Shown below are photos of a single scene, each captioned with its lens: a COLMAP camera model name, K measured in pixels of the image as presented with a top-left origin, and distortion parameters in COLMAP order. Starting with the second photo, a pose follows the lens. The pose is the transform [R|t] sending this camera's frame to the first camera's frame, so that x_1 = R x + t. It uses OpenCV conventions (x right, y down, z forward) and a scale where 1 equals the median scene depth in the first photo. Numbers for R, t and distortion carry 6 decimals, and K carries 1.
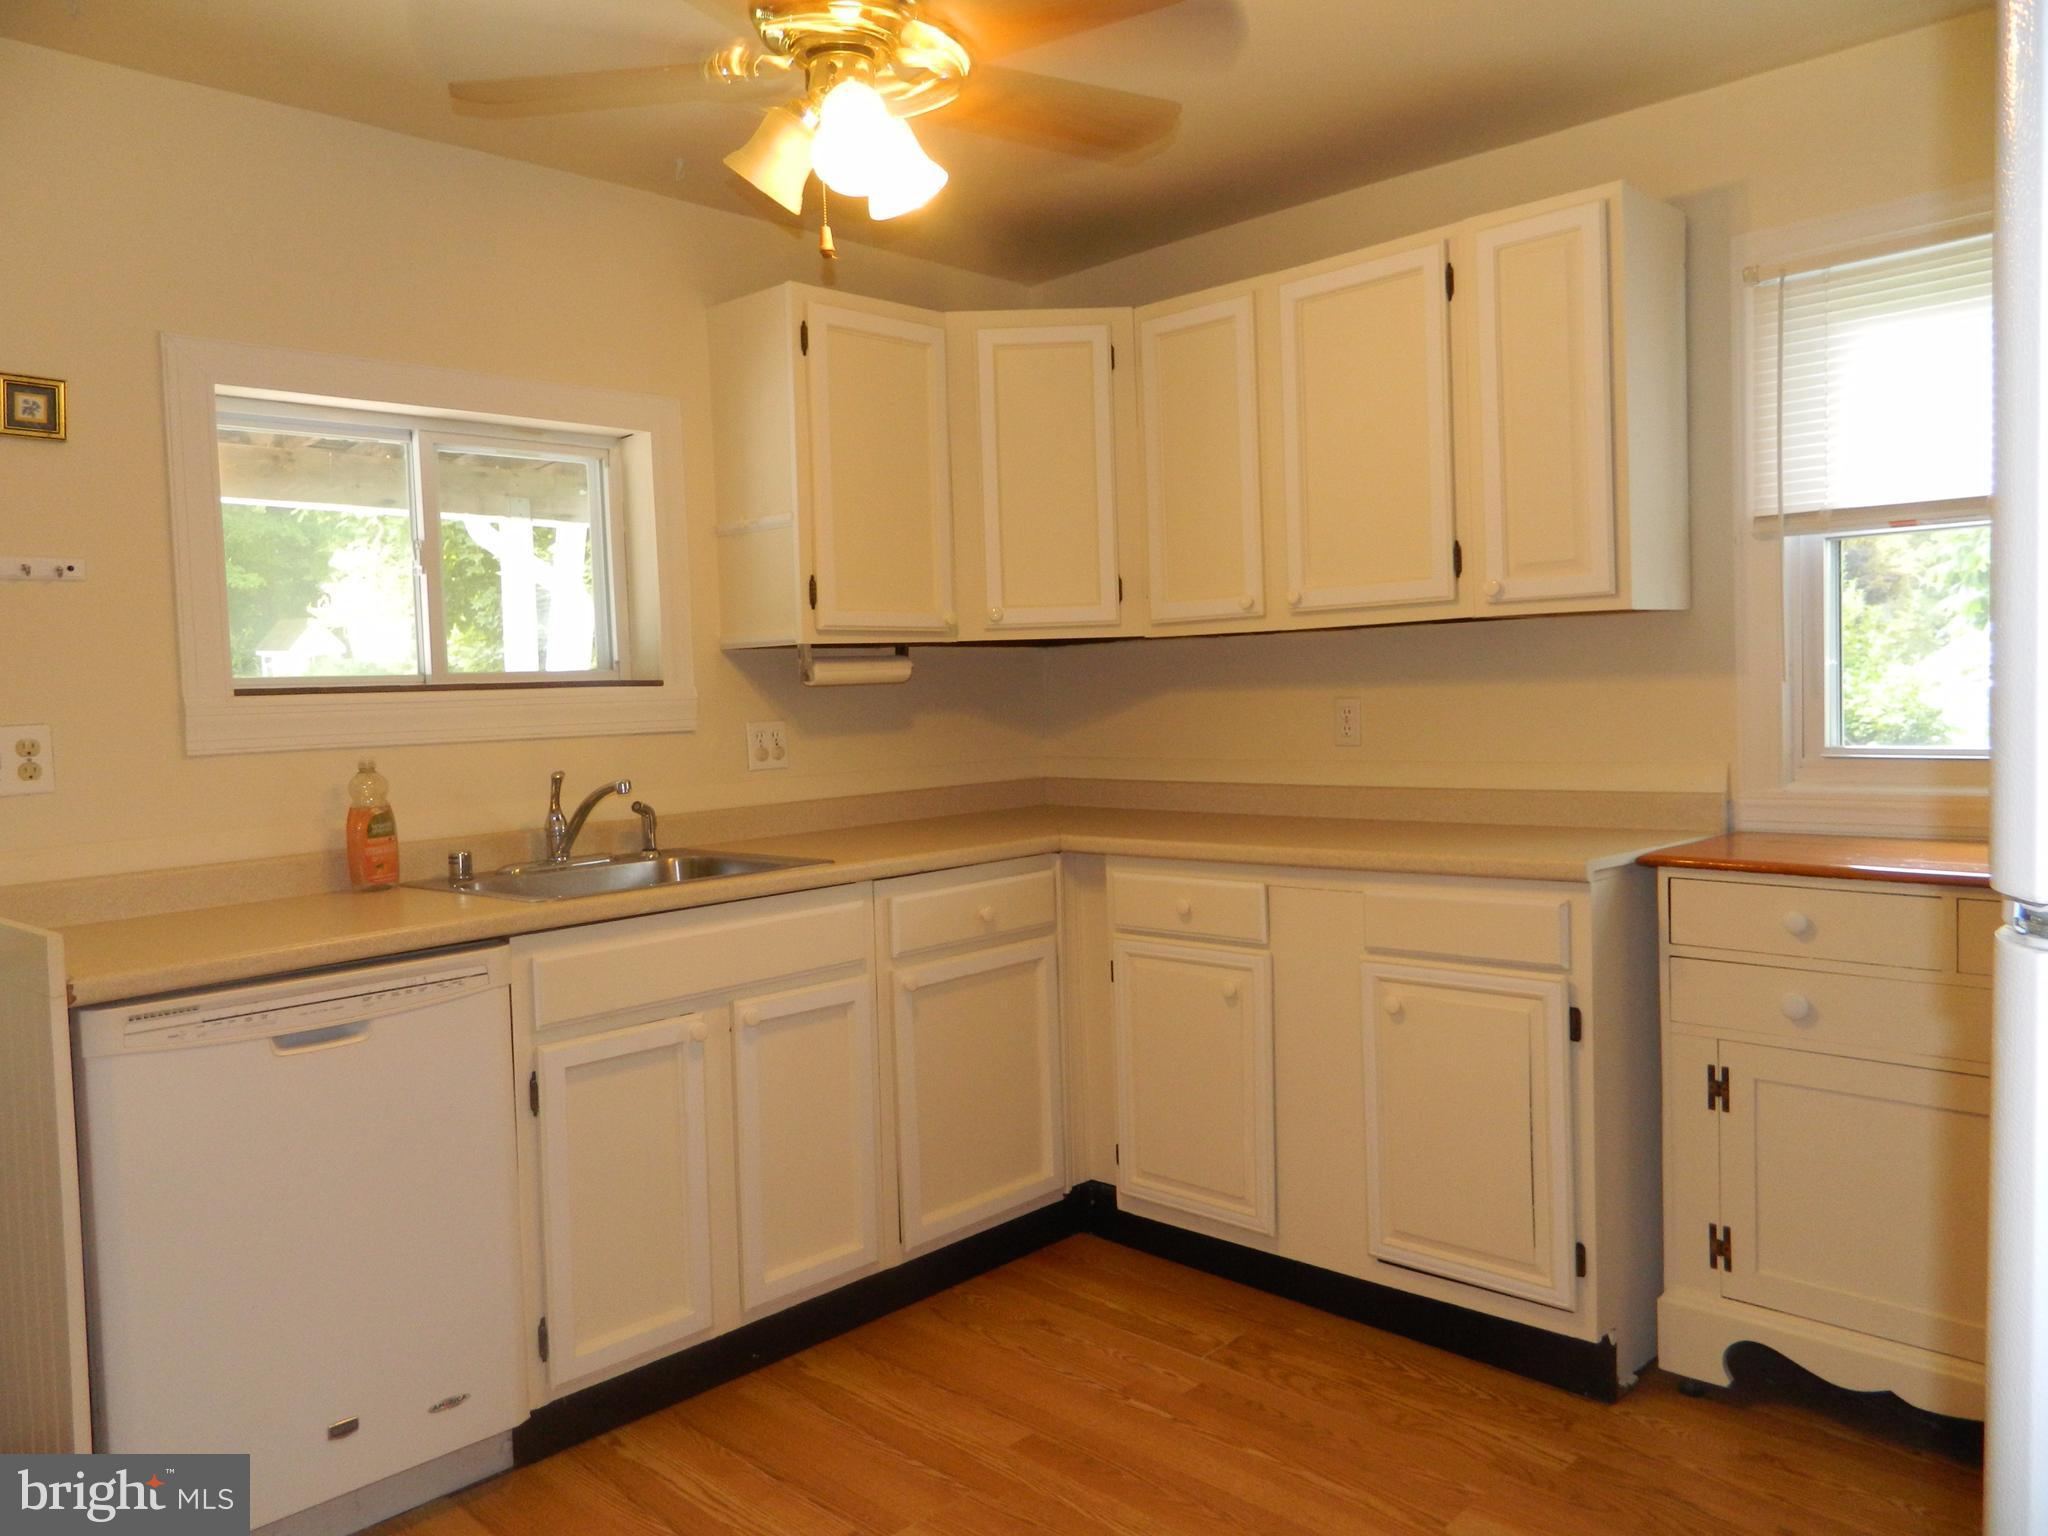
lens RADIAL K [[1525.4, 0, 1012.9], [0, 1525.4, 758.4], [0, 0, 1]] dist [0.006728, -0.002226]
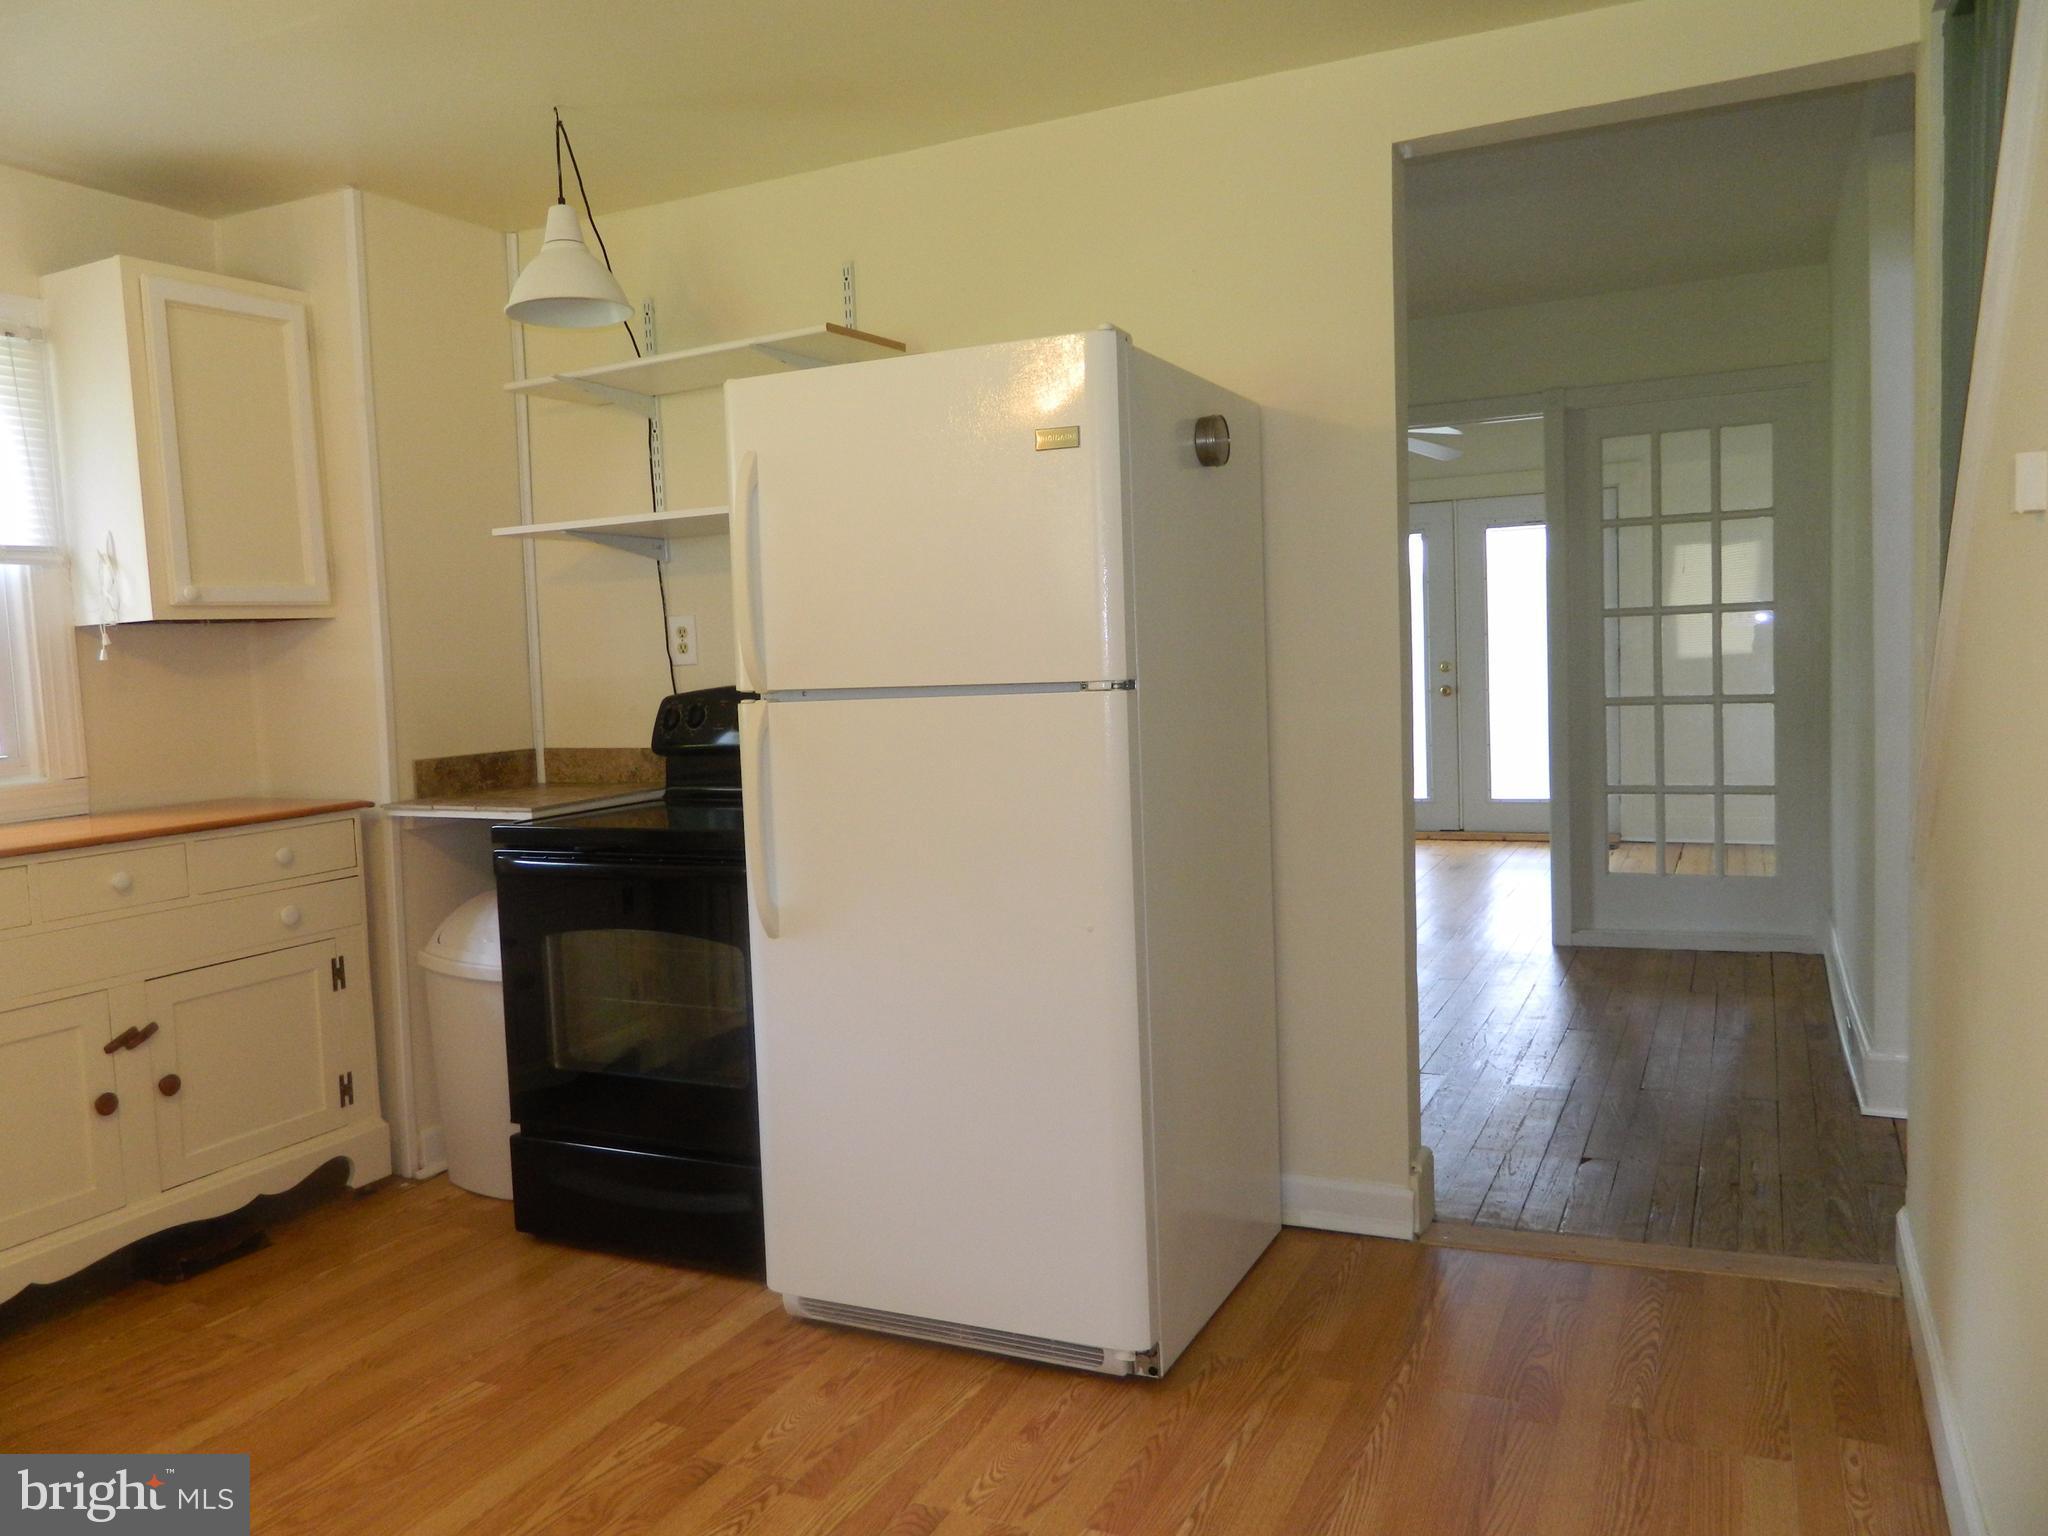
lens RADIAL K [[1525.4, 0, 1017.4], [0, 1525.4, 753.1], [0, 0, 1]] dist [0.006728, -0.002226]
pose [[-0.337014, -0.019748, 0.941293, -0.679316], [0.094532, 0.994018, 0.054700, 0.007044], [-0.936742, 0.107417, -0.333131, 0.533705]]
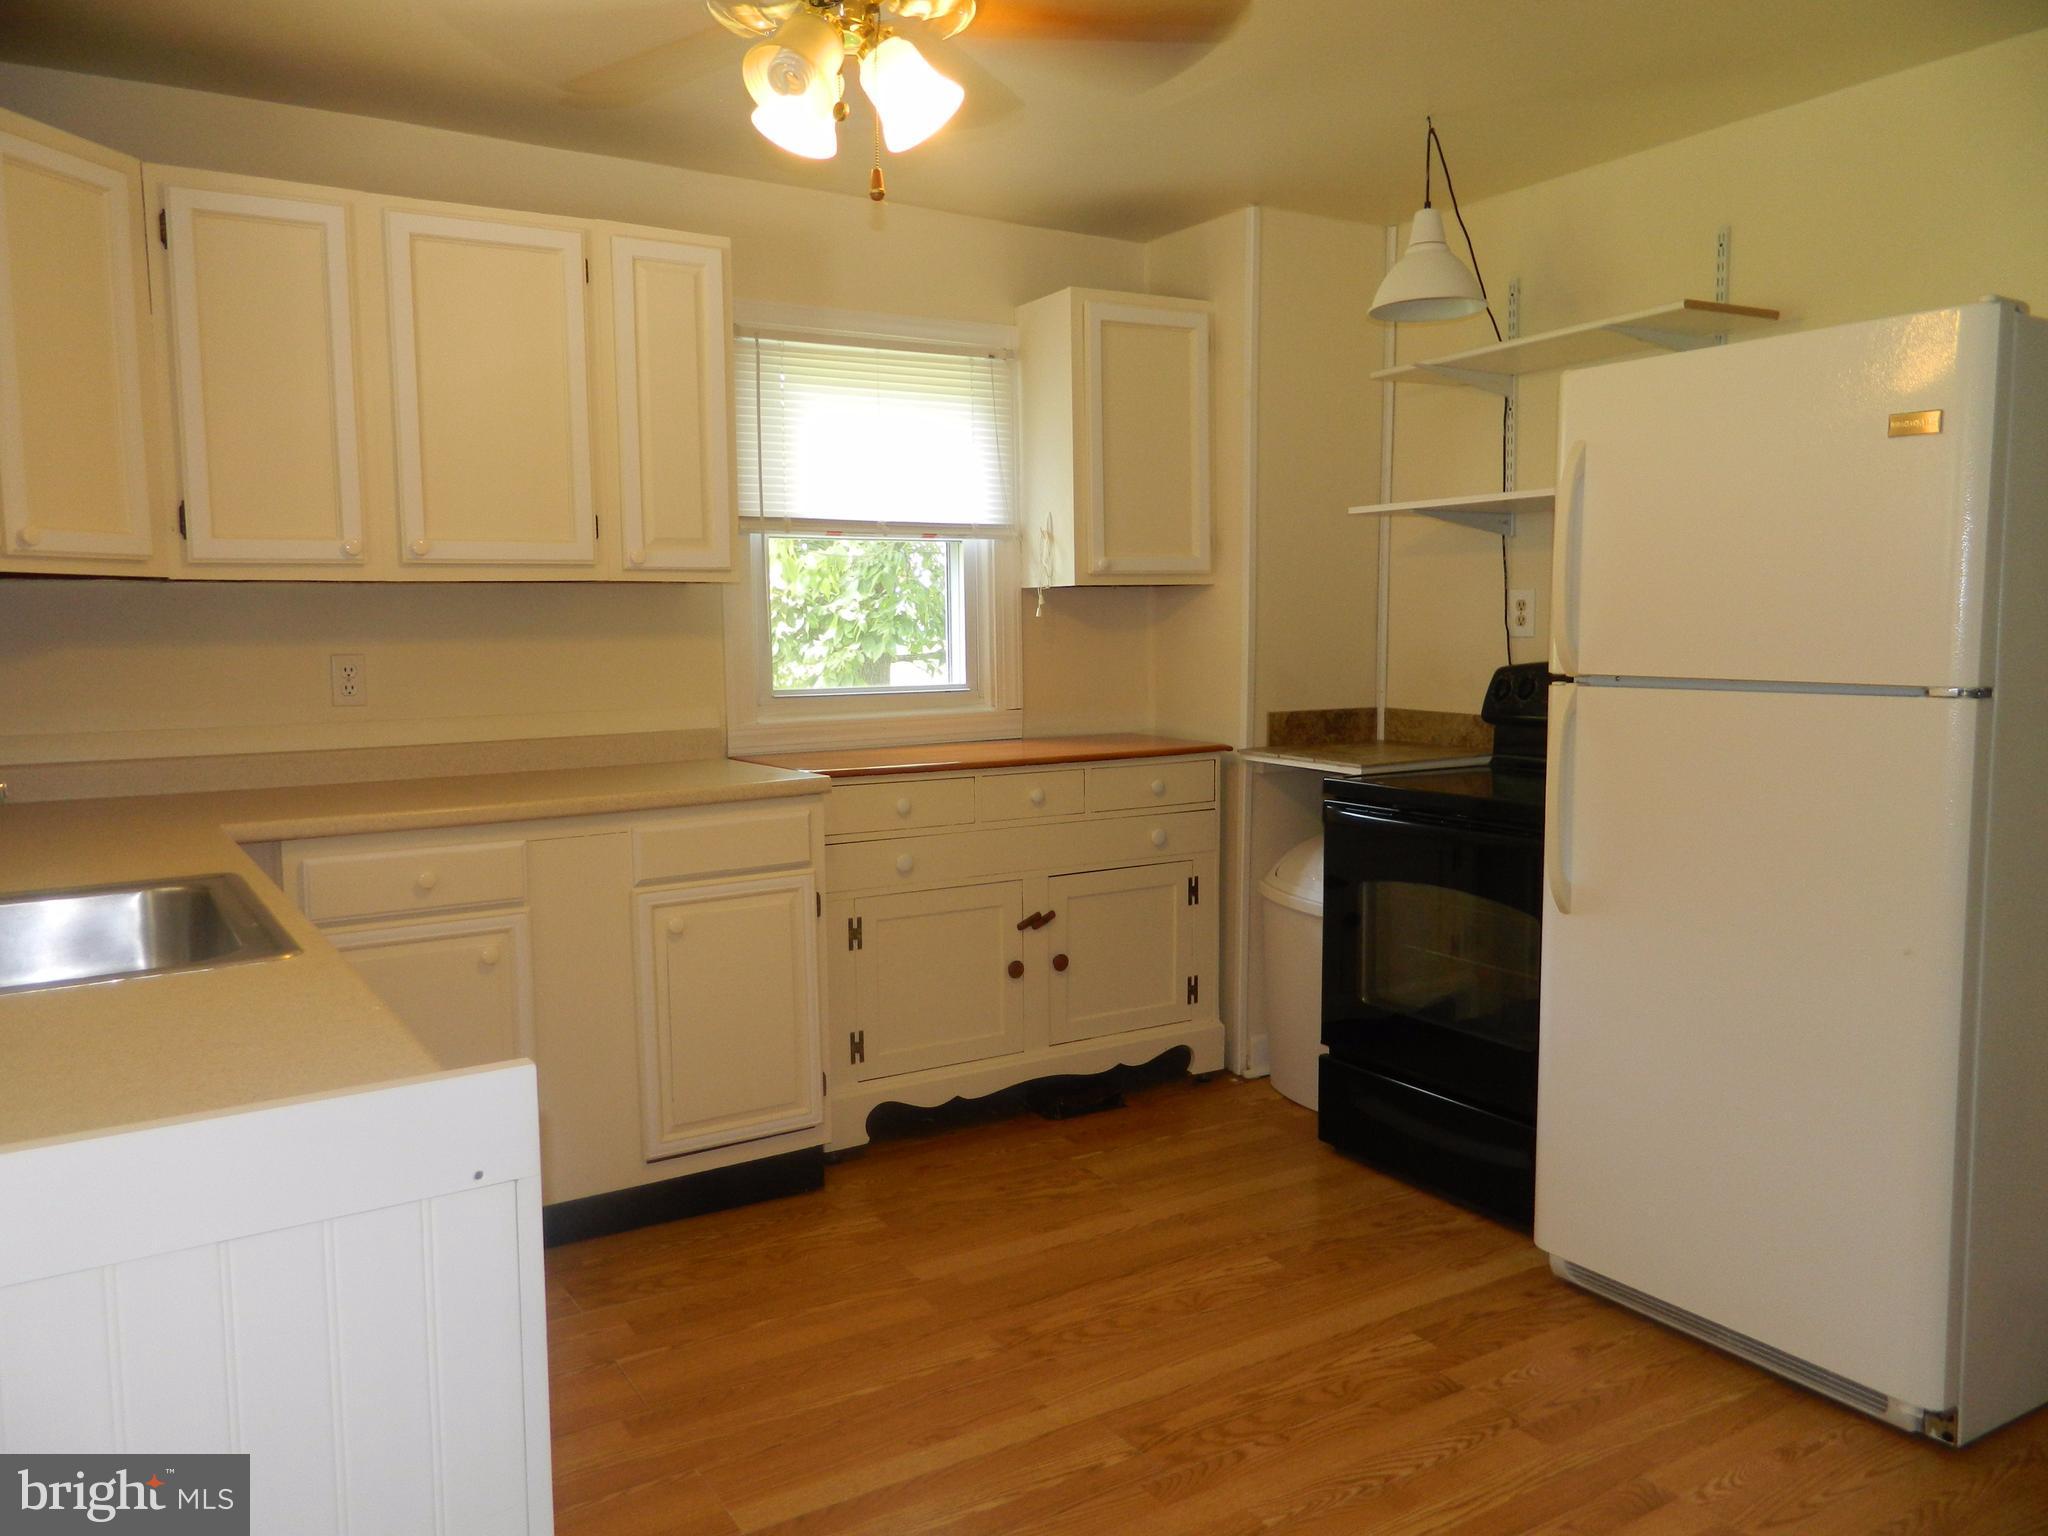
lens RADIAL K [[1525.4, 0, 1015.4], [0, 1525.4, 757.5], [0, 0, 1]] dist [0.006728, -0.002226]
pose [[0.221765, -0.061621, 0.973151, -0.768635], [0.045065, 0.997583, 0.052898, -0.009850], [-0.974058, 0.032124, 0.224006, 0.492151]]
